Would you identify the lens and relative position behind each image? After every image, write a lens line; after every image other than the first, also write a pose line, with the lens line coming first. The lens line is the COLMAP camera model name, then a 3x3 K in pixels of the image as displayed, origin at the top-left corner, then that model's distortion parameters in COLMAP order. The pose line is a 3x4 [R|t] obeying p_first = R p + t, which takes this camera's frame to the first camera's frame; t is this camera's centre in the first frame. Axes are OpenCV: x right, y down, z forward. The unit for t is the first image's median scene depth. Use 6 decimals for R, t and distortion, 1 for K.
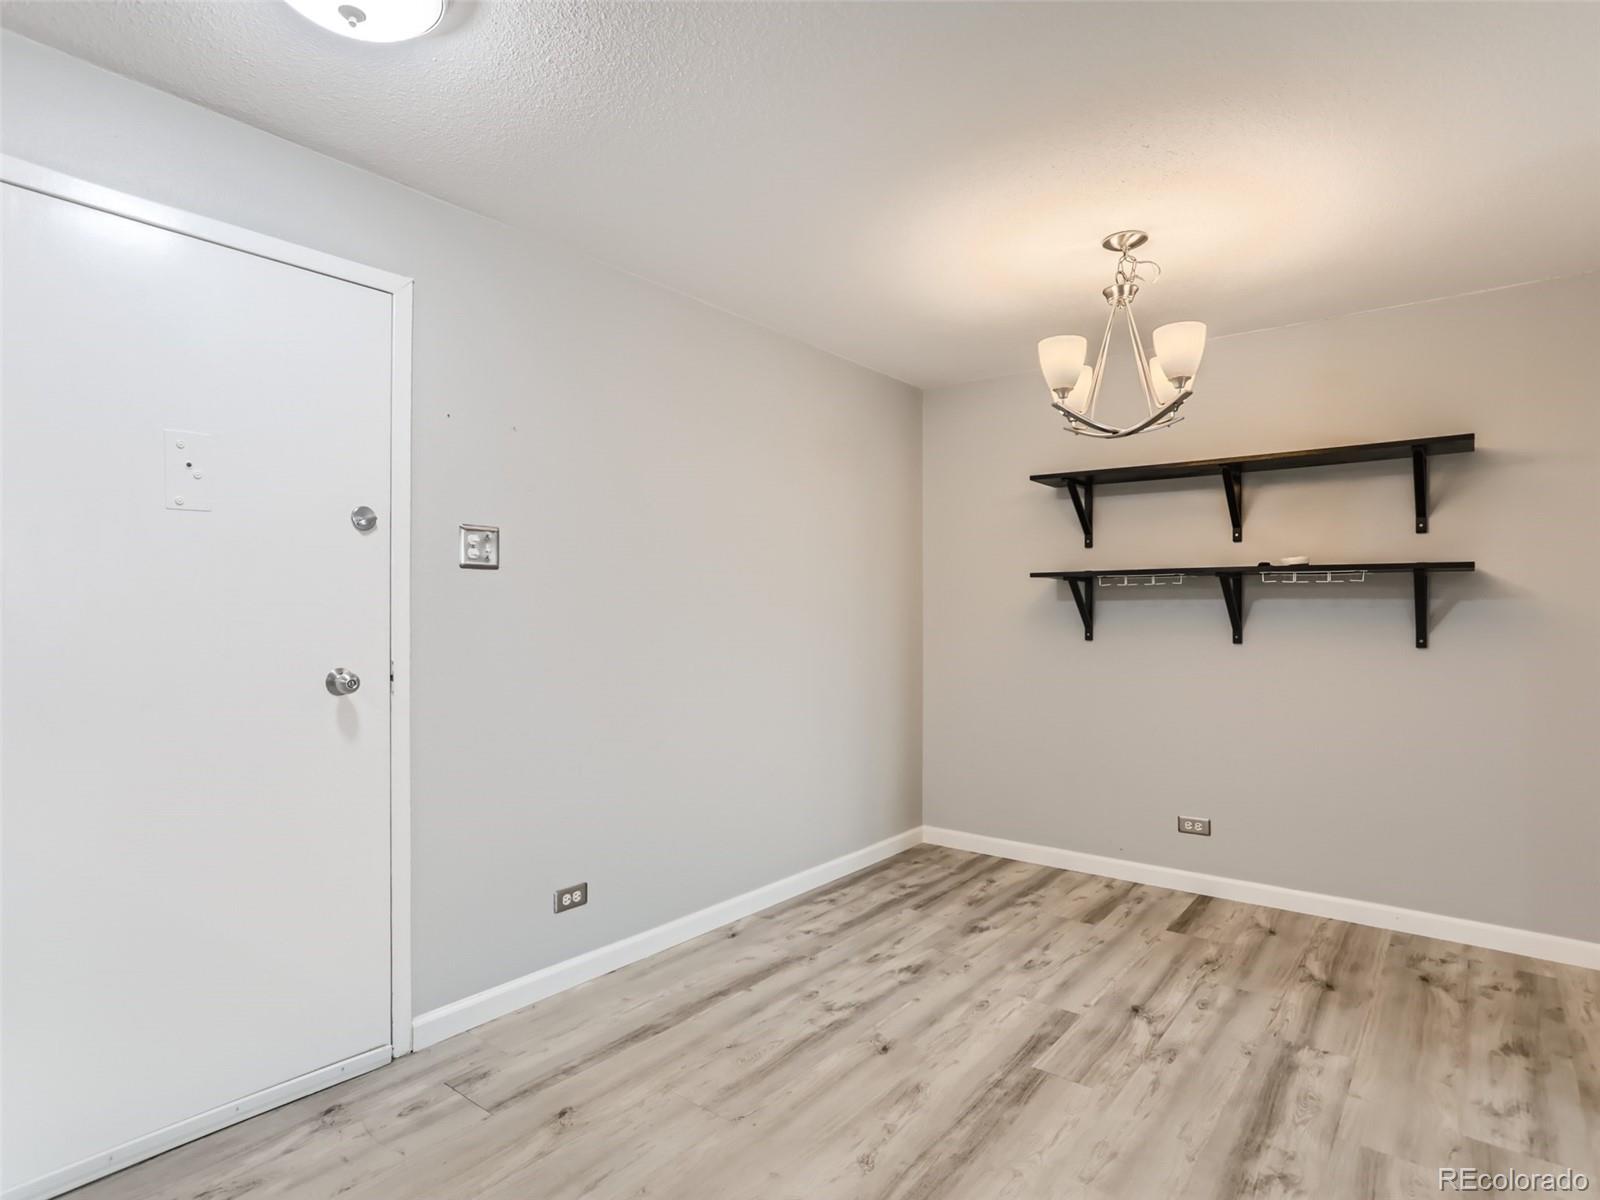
lens RADIAL K [[877.5, 0, 785.0], [0, 877.5, 610.1], [0, 0, 1]] dist [-0.031050, 0.014939]
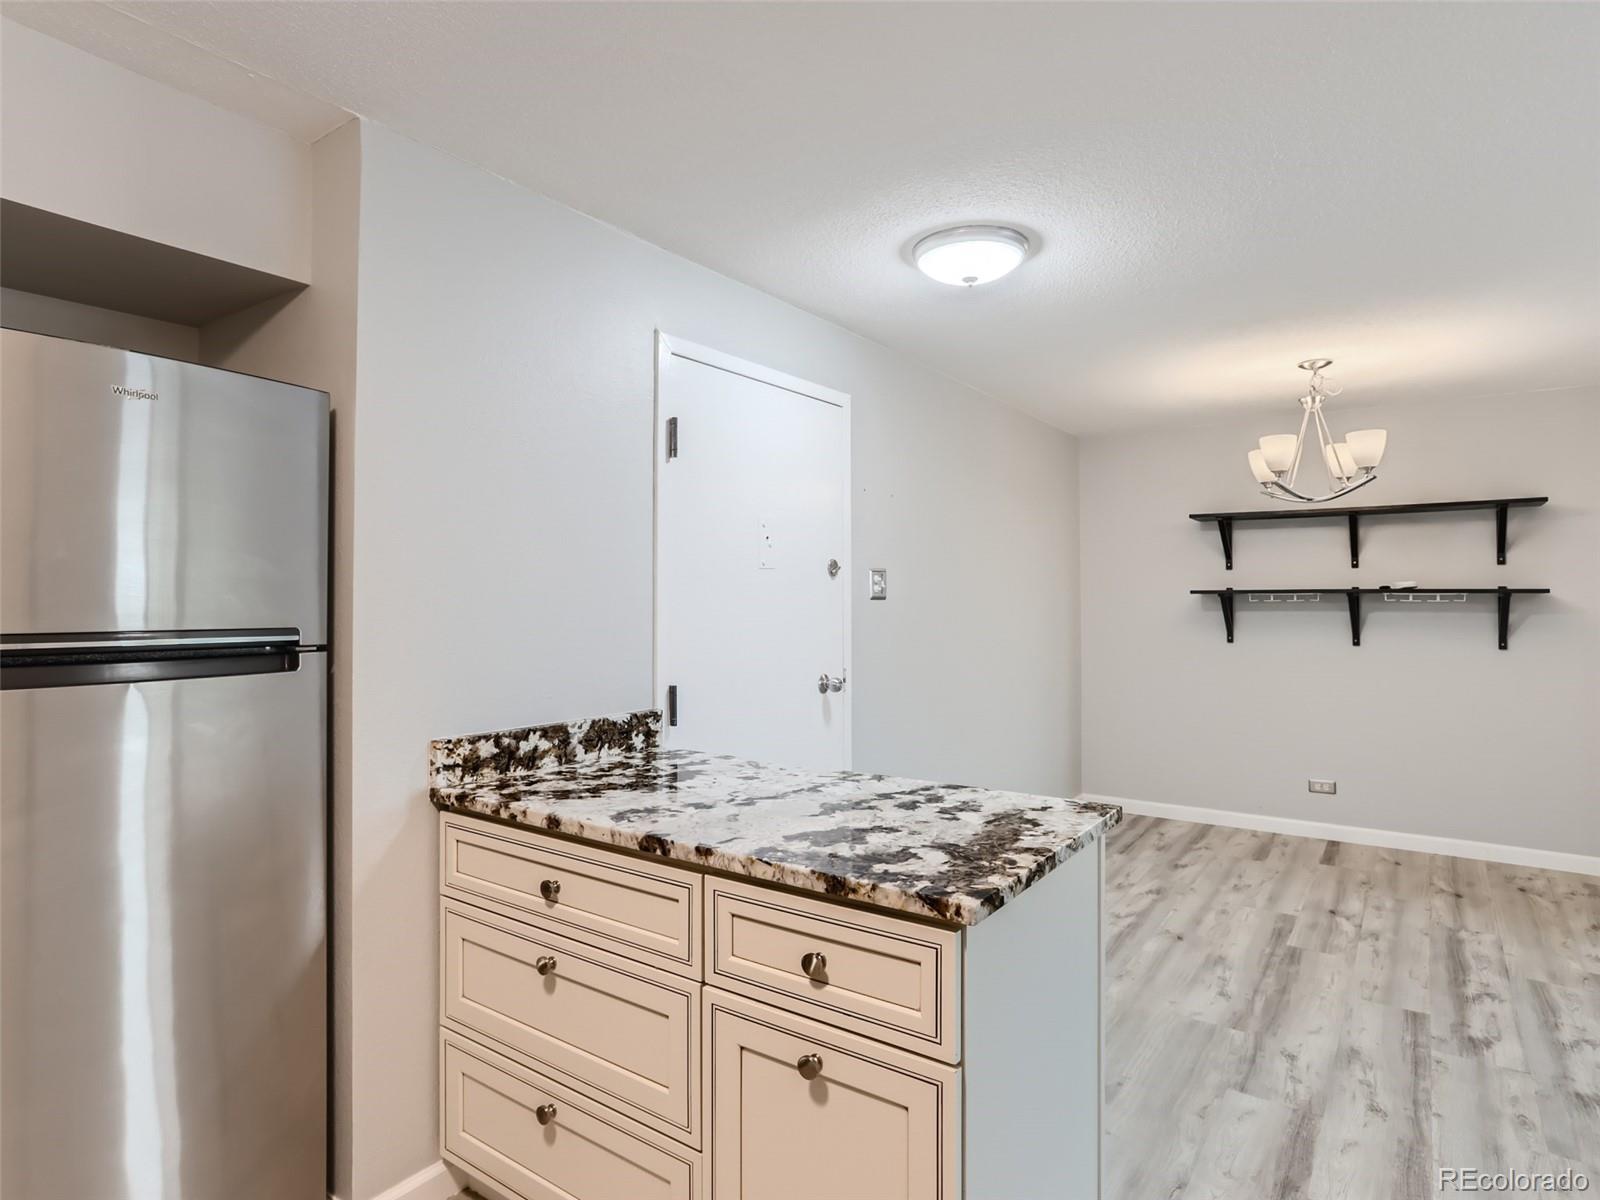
lens RADIAL K [[877.5, 0, 800.7], [0, 877.5, 582.7], [0, 0, 1]] dist [-0.031050, 0.014939]
pose [[0.998732, -0.002640, 0.050264, -0.507424], [0.003666, 0.999787, -0.020320, -0.043866], [-0.050200, 0.020478, 0.998529, -0.352331]]
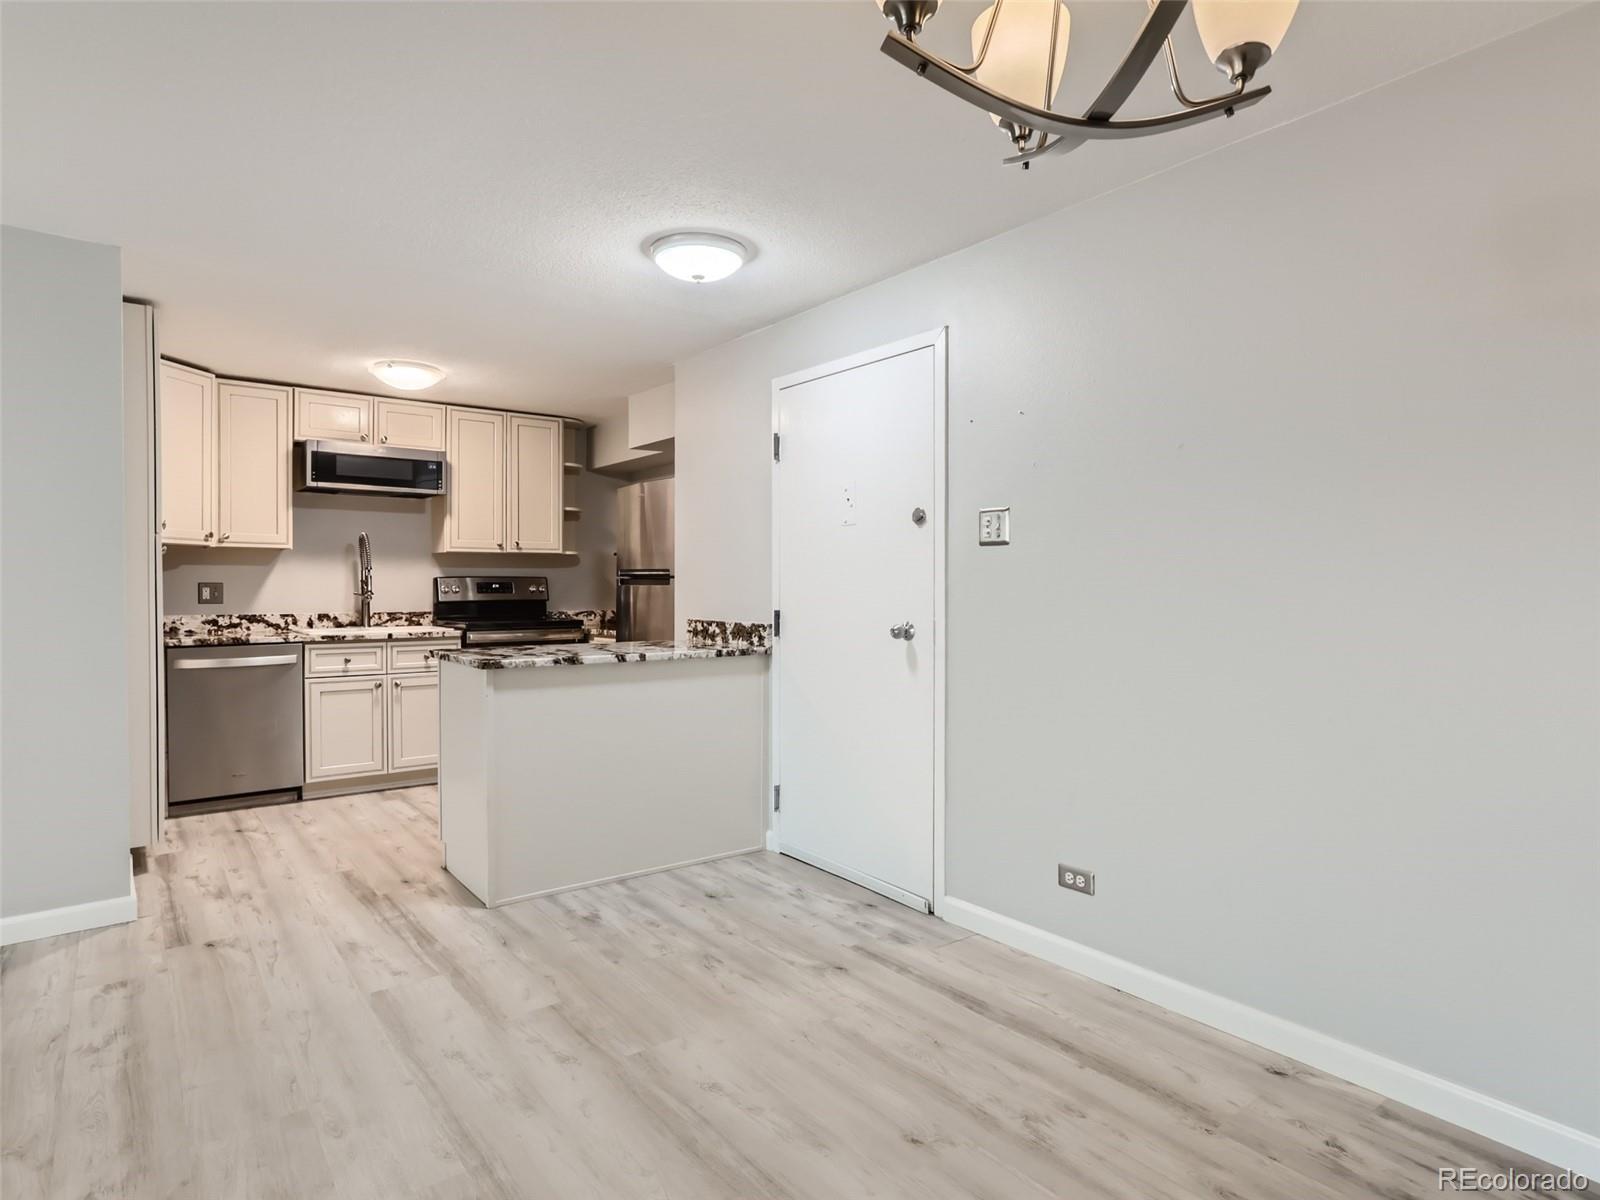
lens RADIAL K [[877.5, 0, 775.1], [0, 877.5, 597.4], [0, 0, 1]] dist [-0.031050, 0.014939]
pose [[-0.248590, 0.015089, -0.968491, 0.788573], [0.000014, 0.999879, 0.015575, 0.003310], [0.968609, 0.003858, -0.248560, 0.945041]]
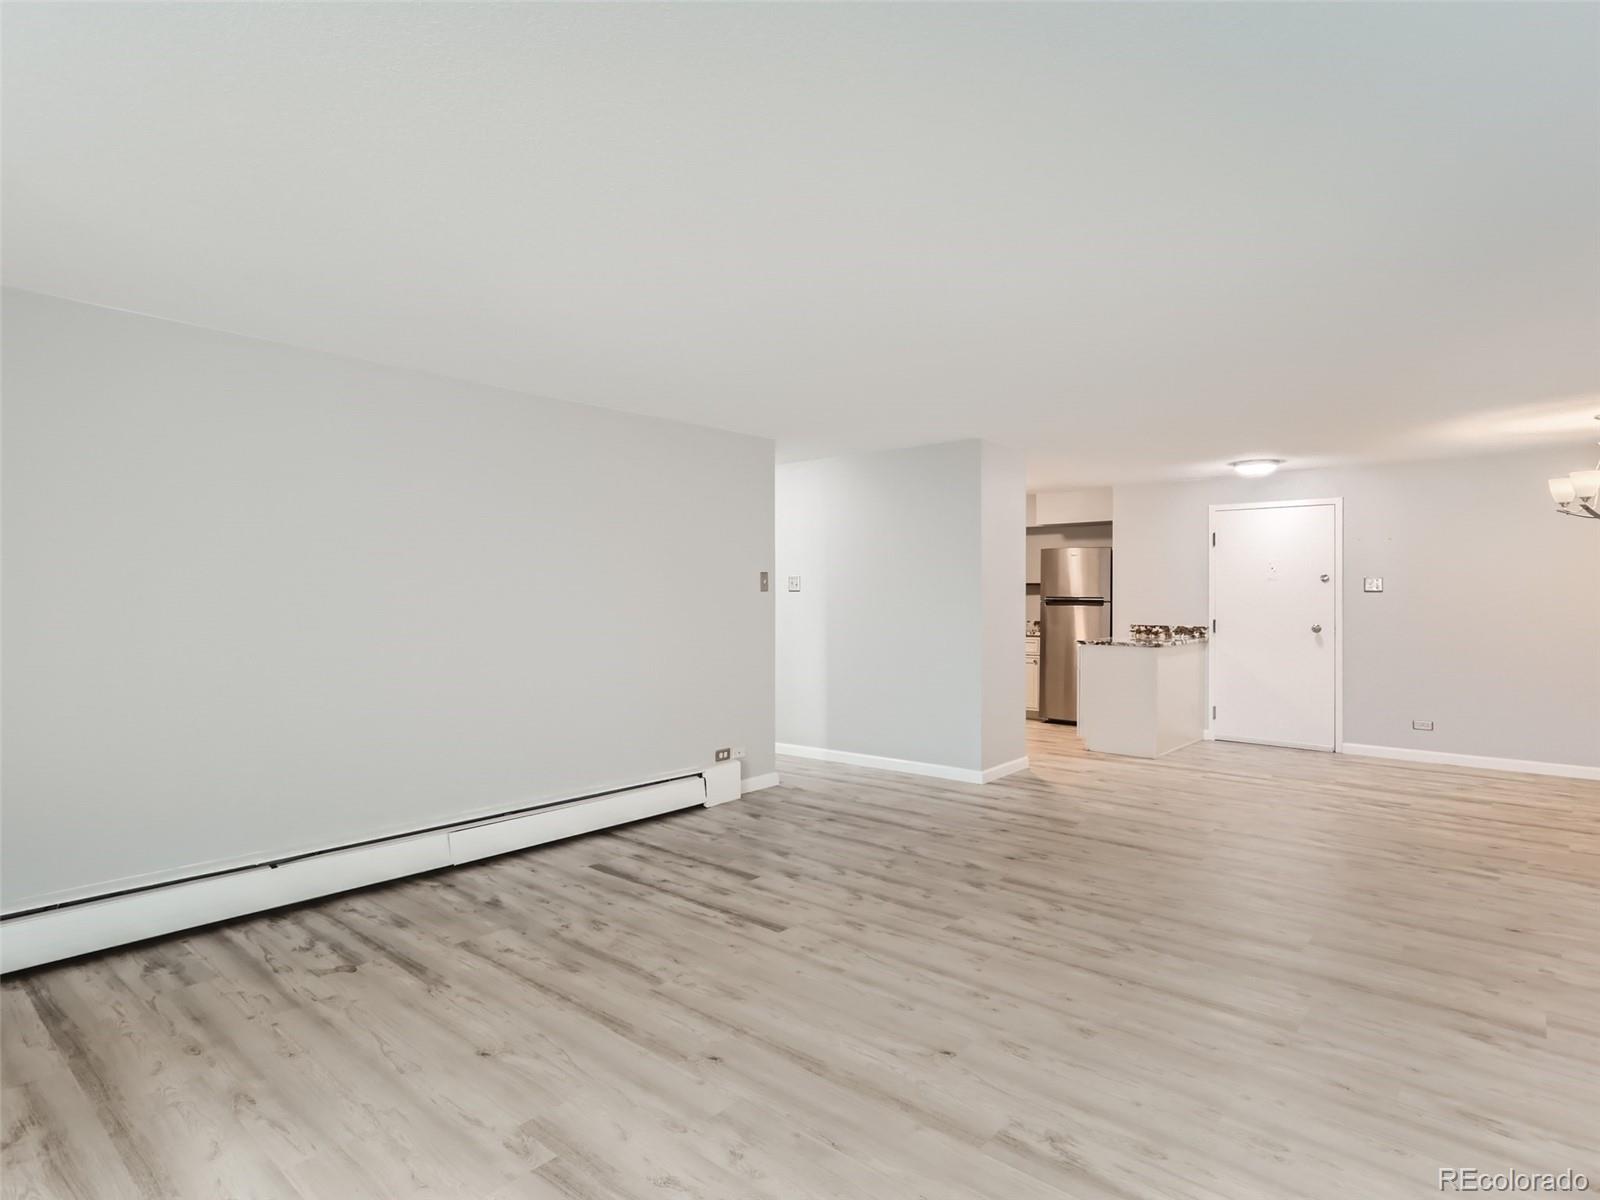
lens RADIAL K [[877.5, 0, 770.6], [0, 877.5, 591.1], [0, 0, 1]] dist [-0.031050, 0.014939]
pose [[-0.063065, -0.006634, -0.997987, 2.350533], [-0.004690, 0.999969, -0.006351, -0.022031], [0.997998, 0.004280, -0.063094, -0.683124]]
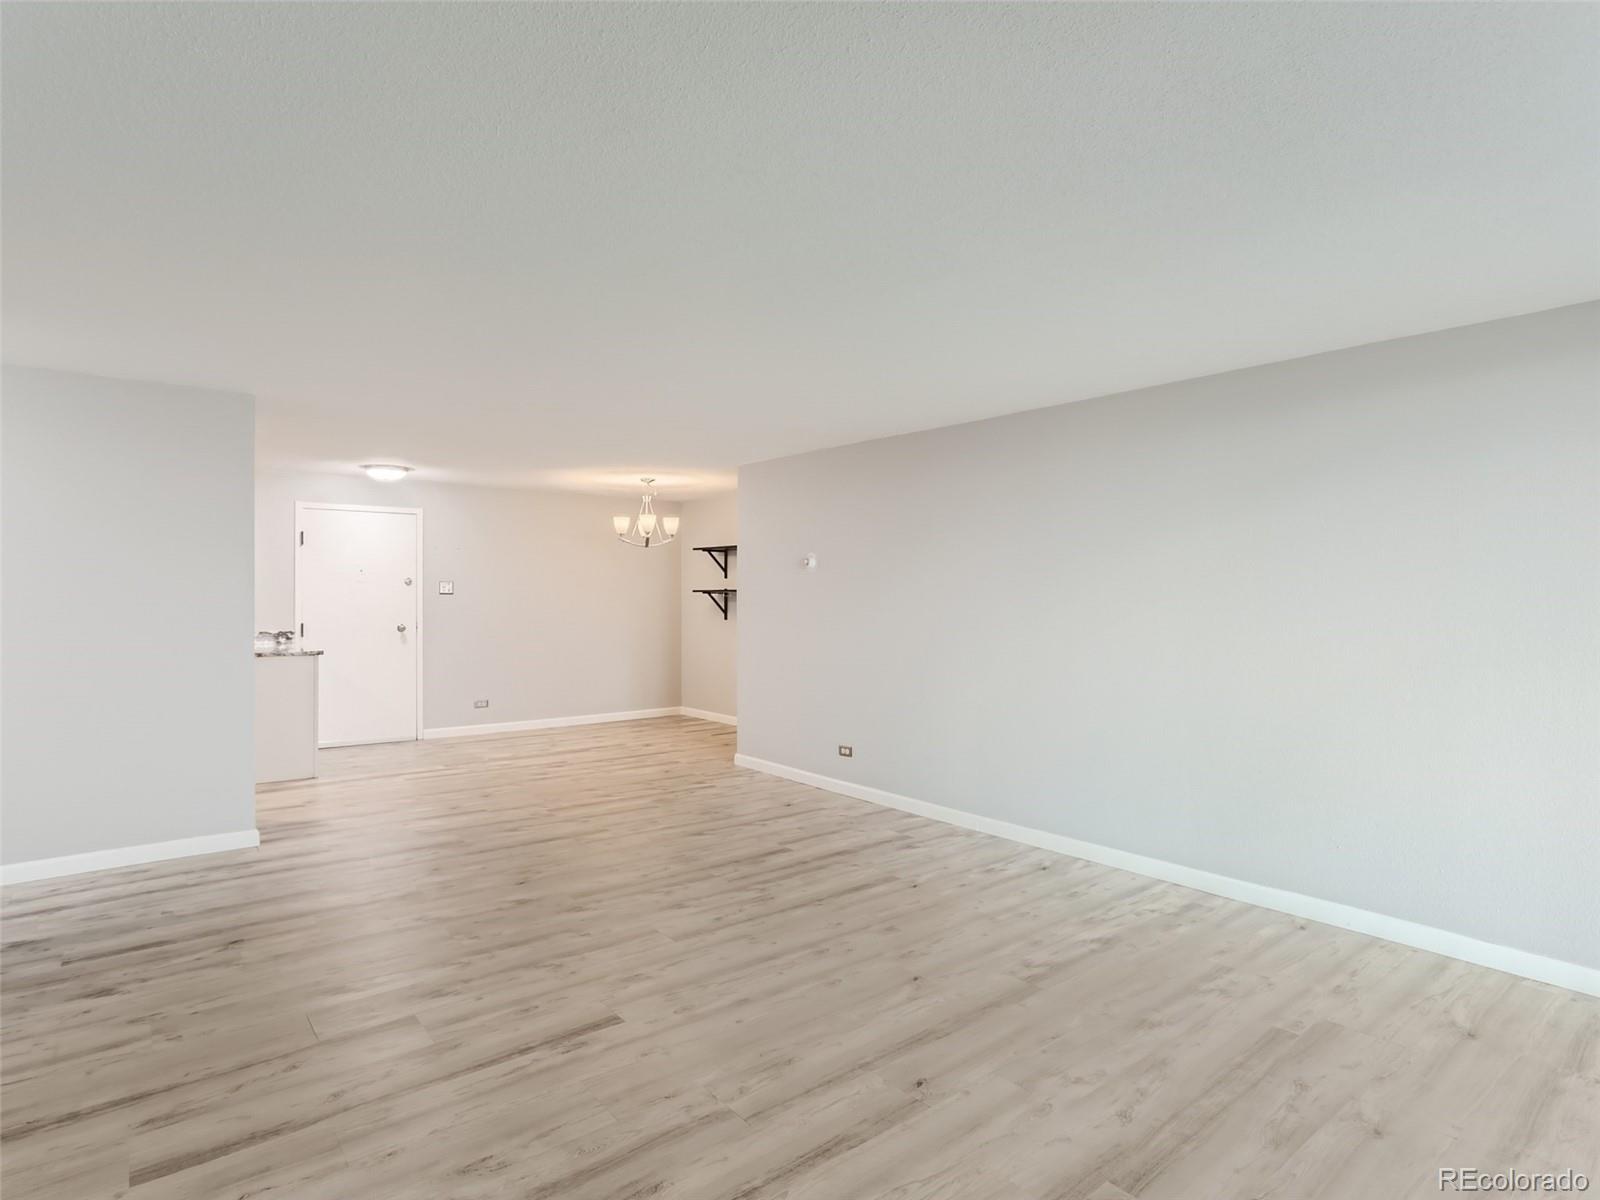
lens RADIAL K [[877.5, 0, 799.8], [0, 877.5, 597.7], [0, 0, 1]] dist [-0.031050, 0.014939]
pose [[0.975530, 0.000146, -0.219866, 1.498711], [-0.000293, 1.000000, -0.000634, -0.031287], [0.219866, 0.000683, 0.975530, -1.707952]]
